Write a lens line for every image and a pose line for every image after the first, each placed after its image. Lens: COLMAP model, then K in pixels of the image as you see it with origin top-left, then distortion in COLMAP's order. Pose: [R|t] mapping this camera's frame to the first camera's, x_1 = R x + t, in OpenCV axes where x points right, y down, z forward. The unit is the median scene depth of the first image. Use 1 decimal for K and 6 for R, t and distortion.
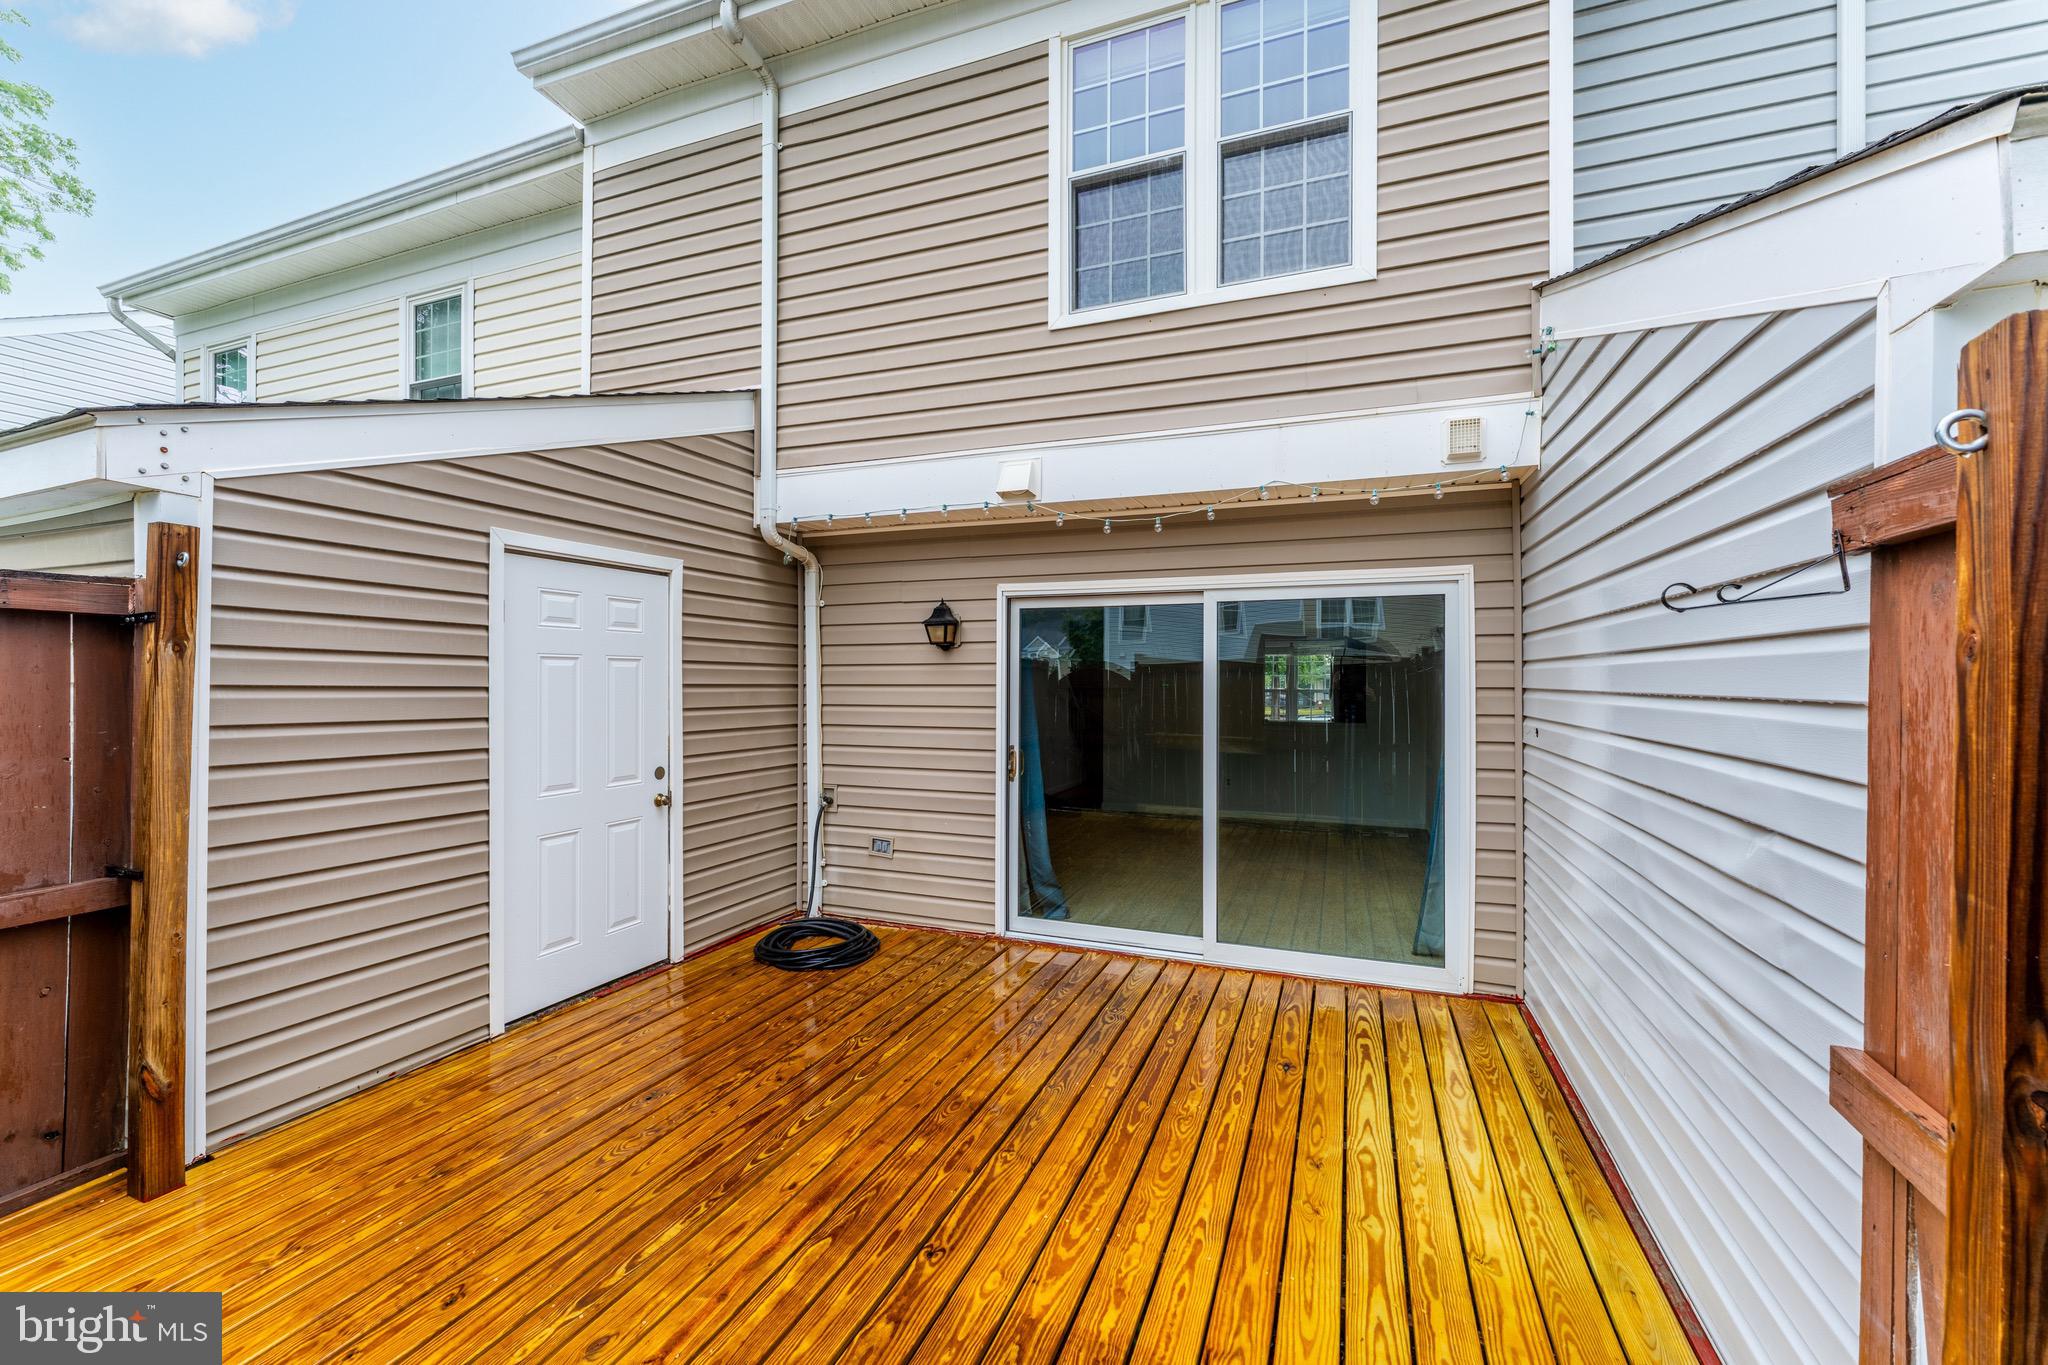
lens RADIAL K [[825.7, 0, 1030.4], [0, 825.7, 680.8], [0, 0, 1]] dist [-0.000211, -0.000364]
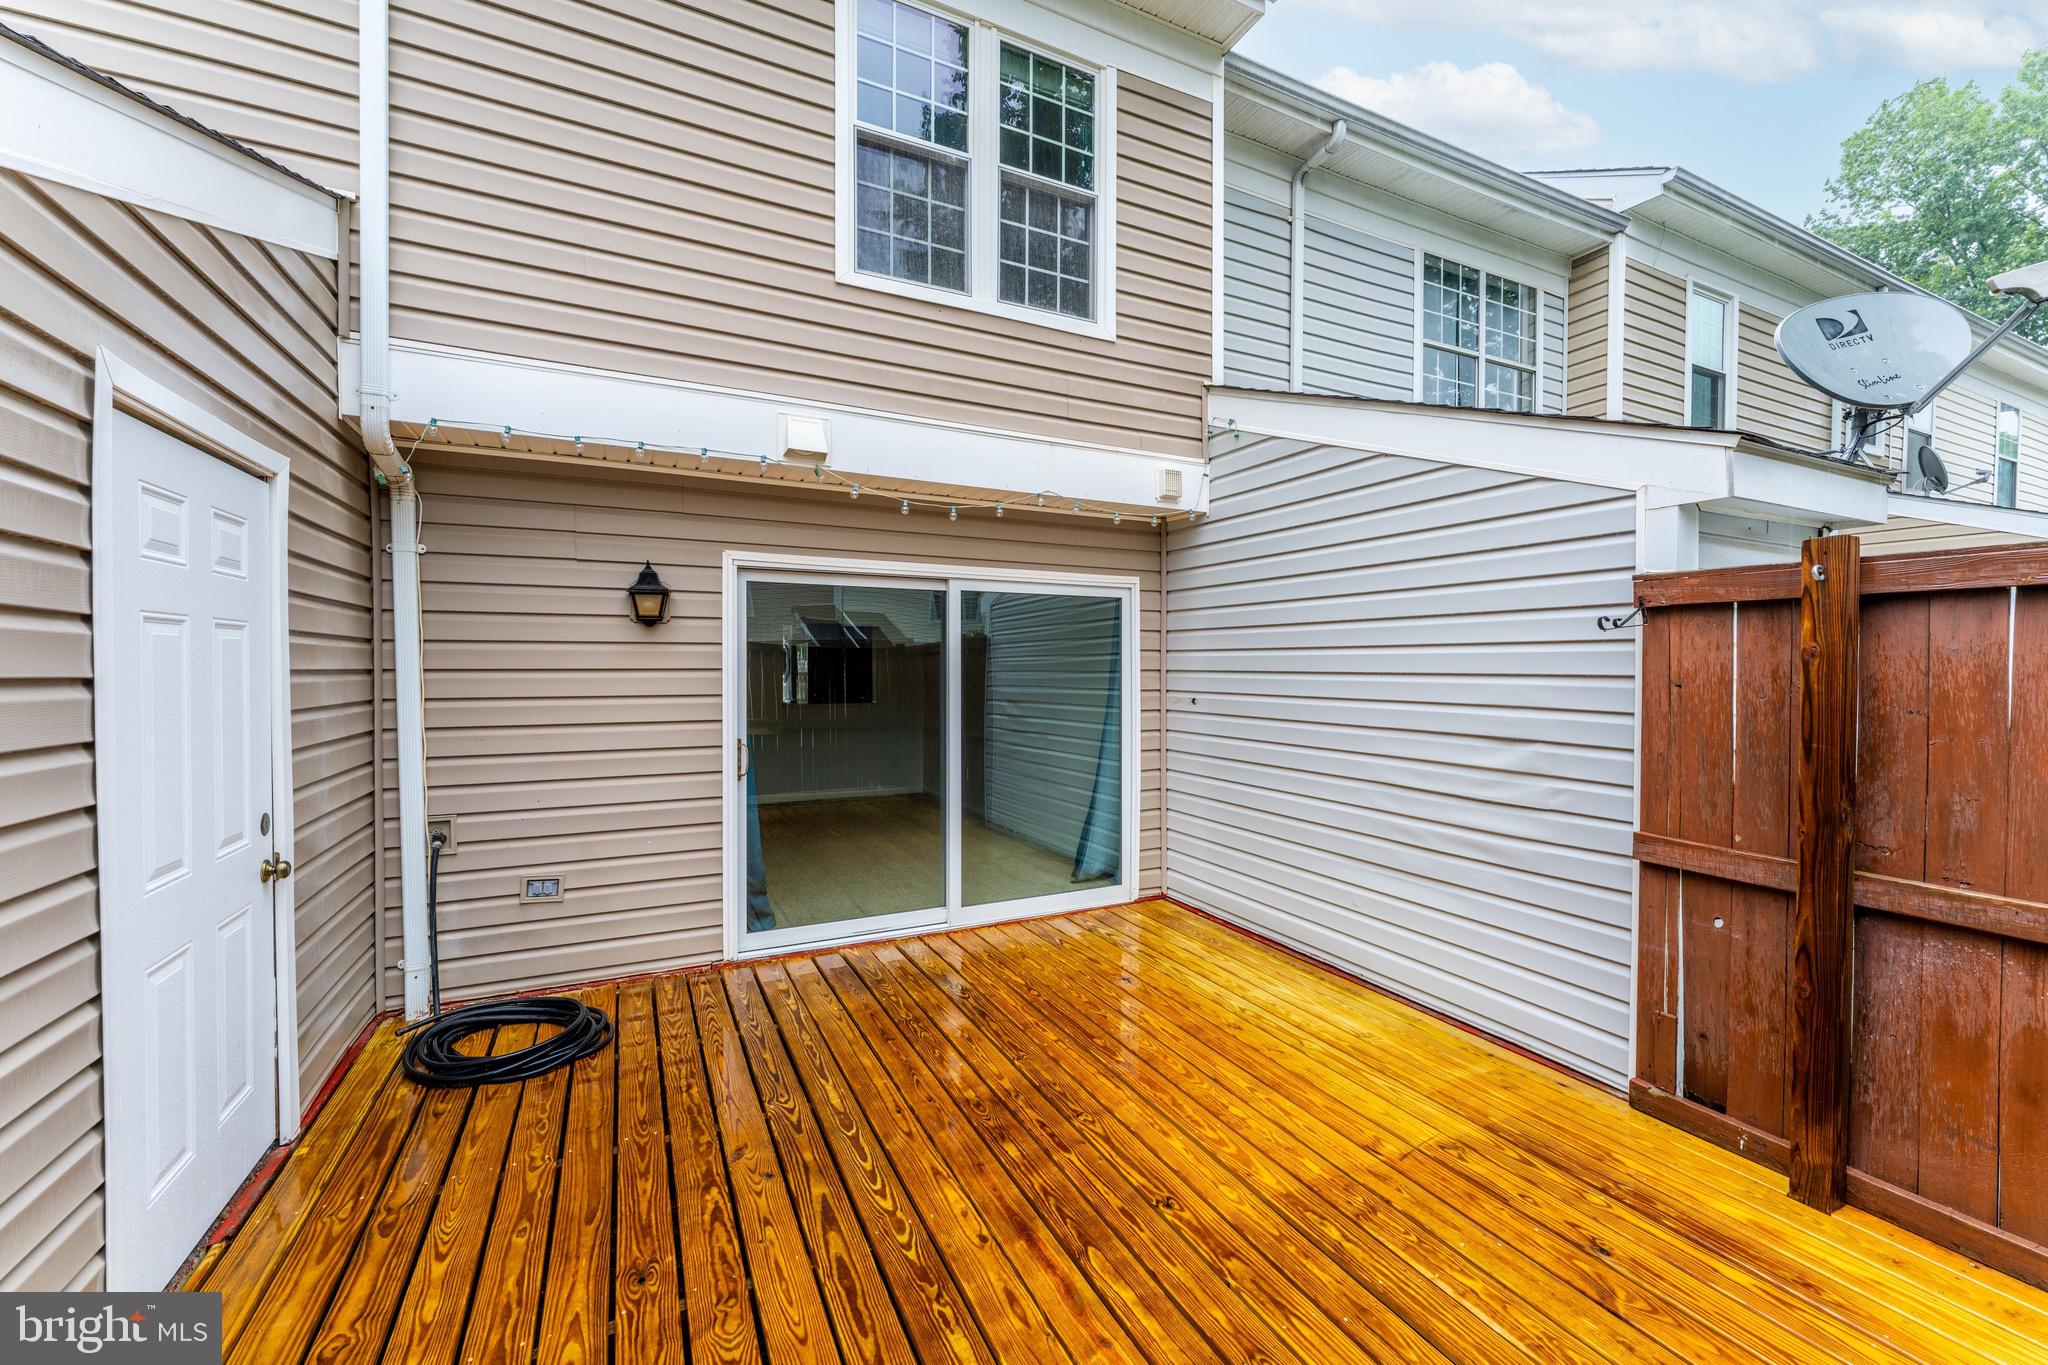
lens RADIAL K [[825.7, 0, 1030.4], [0, 825.7, 680.8], [0, 0, 1]] dist [-0.000211, -0.000364]
pose [[0.668922, -0.014108, 0.743199, -0.523900], [-0.001568, 0.999791, 0.020389, -0.000892], [-0.743331, -0.014804, 0.668760, 0.221758]]
